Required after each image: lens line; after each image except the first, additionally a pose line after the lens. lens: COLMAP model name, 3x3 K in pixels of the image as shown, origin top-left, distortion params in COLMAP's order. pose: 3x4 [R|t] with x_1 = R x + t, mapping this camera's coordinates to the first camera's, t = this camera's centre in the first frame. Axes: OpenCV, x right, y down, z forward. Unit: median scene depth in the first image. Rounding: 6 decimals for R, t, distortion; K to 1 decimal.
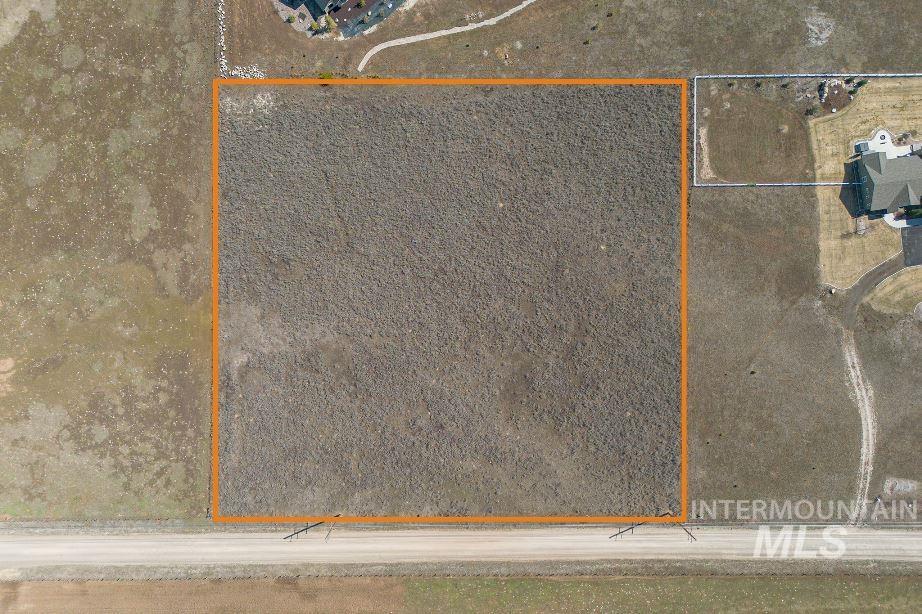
lens RADIAL K [[646.0, 0, 465.3], [0, 646.0, 310.4], [0, 0, 1]] dist [0.065951, -0.055057]
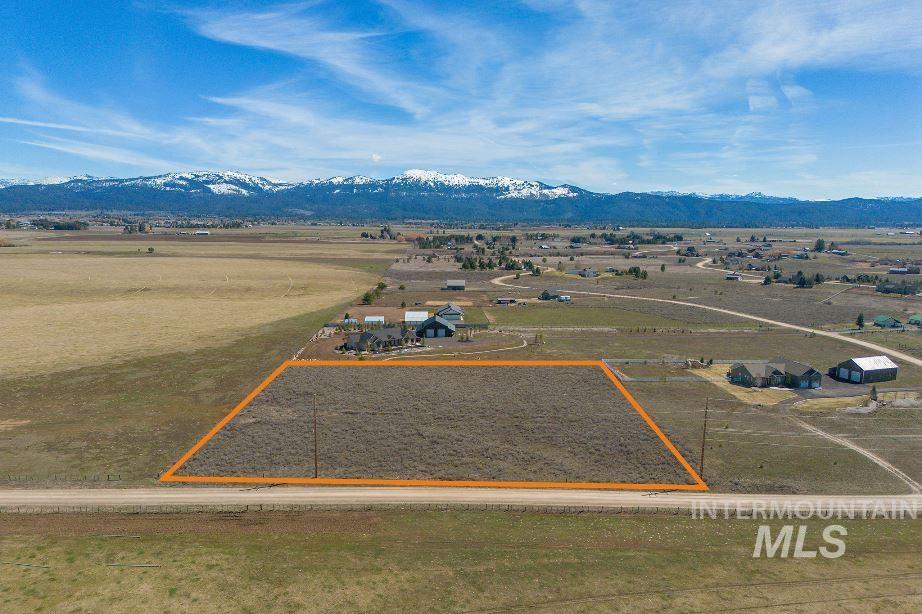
lens RADIAL K [[646.0, 0, 458.1], [0, 646.0, 327.0], [0, 0, 1]] dist [0.065951, -0.055057]
pose [[0.999382, 0.010448, 0.033573, -0.038227], [0.031212, 0.176023, -0.983891, 1.114808], [-0.016189, 0.984331, 0.175588, 0.654910]]
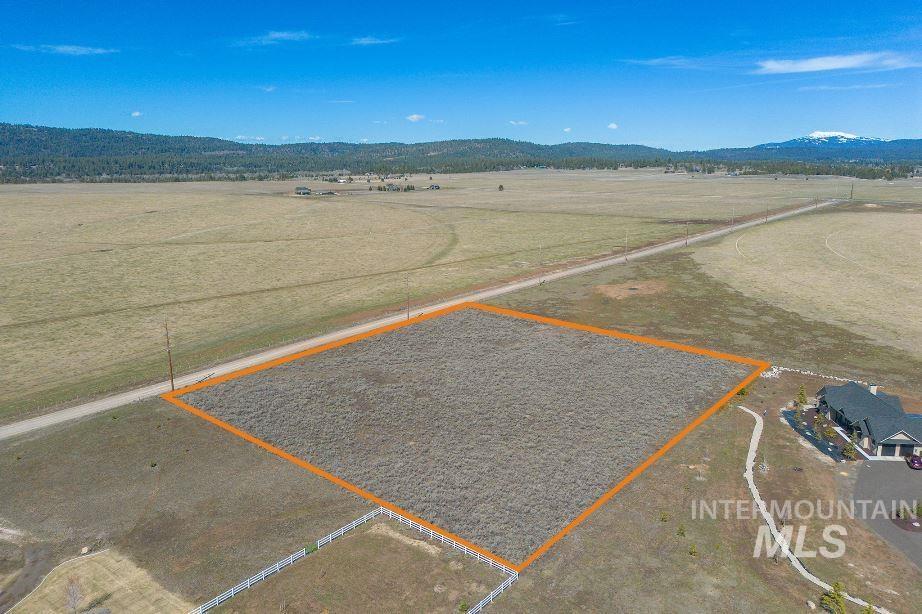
lens RADIAL K [[646.0, 0, 458.4], [0, 646.0, 293.9], [0, 0, 1]] dist [0.065951, -0.055057]
pose [[-0.649286, 0.165062, -0.742416, 0.742704], [-0.760462, -0.126572, 0.636928, -0.631320], [0.011163, 0.978128, 0.207705, 0.654550]]
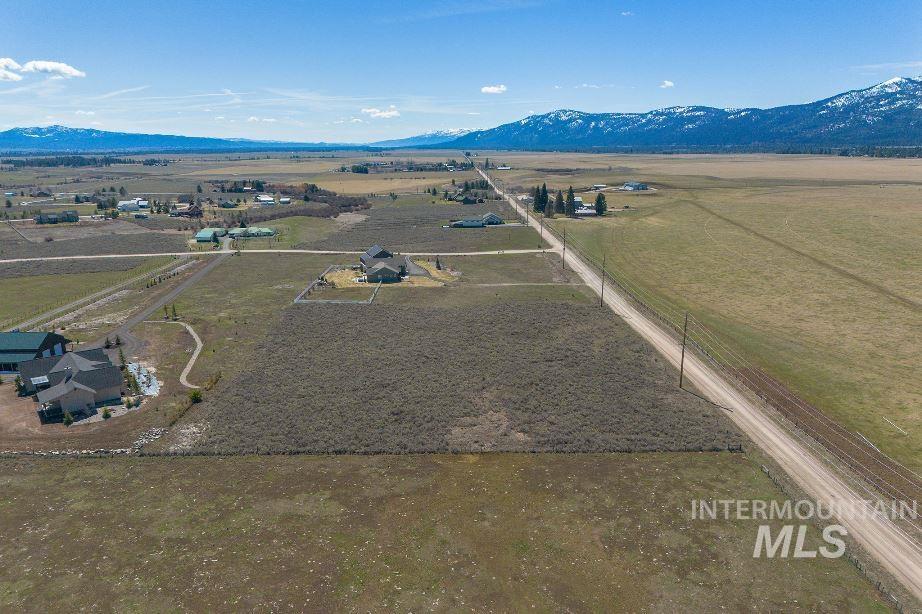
lens RADIAL K [[646.0, 0, 463.9], [0, 646.0, 363.9], [0, 0, 1]] dist [0.065951, -0.055057]
pose [[-0.011101, -0.313711, 0.949454, -1.042593], [0.999920, -0.009283, 0.008624, 0.002759], [0.006108, 0.949473, 0.313789, 0.678859]]
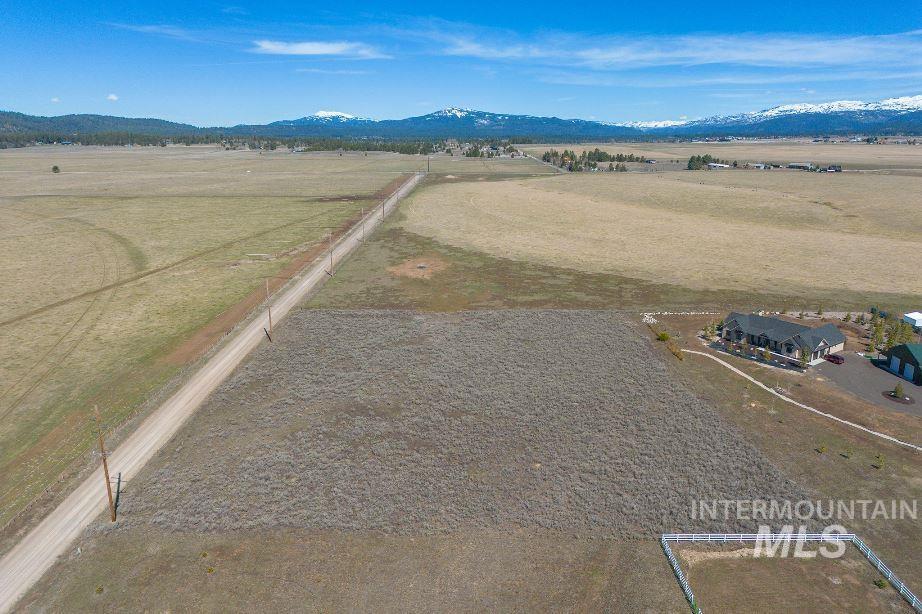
lens RADIAL K [[646.0, 0, 458.8], [0, 646.0, 299.1], [0, 0, 1]] dist [0.065951, -0.055057]
pose [[-0.015031, 0.255247, -0.966759, 0.851606], [-0.999860, 0.003294, 0.016416, -0.023295], [0.007375, 0.966870, 0.255161, 0.646891]]
